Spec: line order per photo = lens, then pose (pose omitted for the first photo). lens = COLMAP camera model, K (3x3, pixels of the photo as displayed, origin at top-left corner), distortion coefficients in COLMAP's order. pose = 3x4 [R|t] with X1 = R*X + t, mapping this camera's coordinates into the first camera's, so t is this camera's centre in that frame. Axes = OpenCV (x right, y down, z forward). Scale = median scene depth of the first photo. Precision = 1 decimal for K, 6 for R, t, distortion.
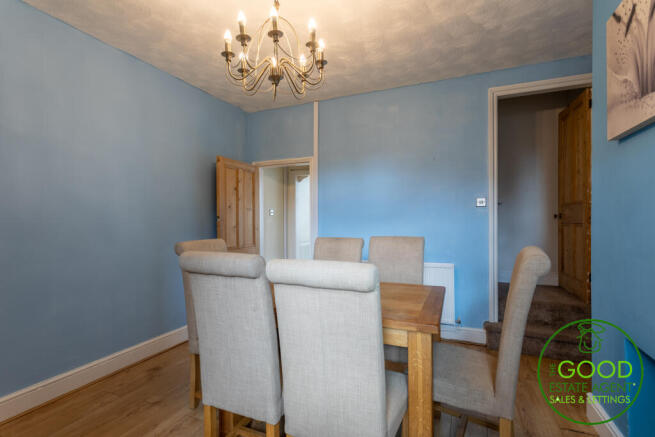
lens RADIAL K [[310.7, 0, 322.8], [0, 310.7, 217.7], [0, 0, 1]] dist [-0.000343, -0.000342]
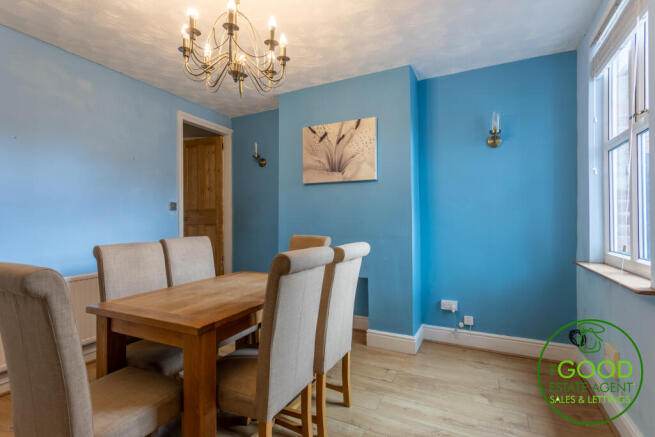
lens RADIAL K [[310.7, 0, 325.3], [0, 310.7, 220.2], [0, 0, 1]] dist [-0.000343, -0.000342]
pose [[0.034189, 0.001425, 0.999414, -0.638018], [0.003481, 0.999993, -0.001545, 0.005019], [-0.999409, 0.003532, 0.034184, 0.409461]]
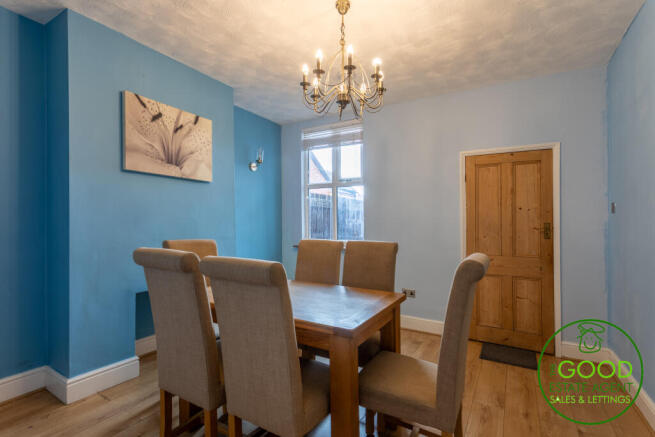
lens RADIAL K [[310.7, 0, 328.8], [0, 310.7, 220.4], [0, 0, 1]] dist [-0.000343, -0.000342]
pose [[-0.995339, 0.000464, 0.096441, -0.112019], [-0.000141, 0.999980, -0.006274, 0.006023], [-0.096442, -0.006258, -0.995319, 1.267242]]
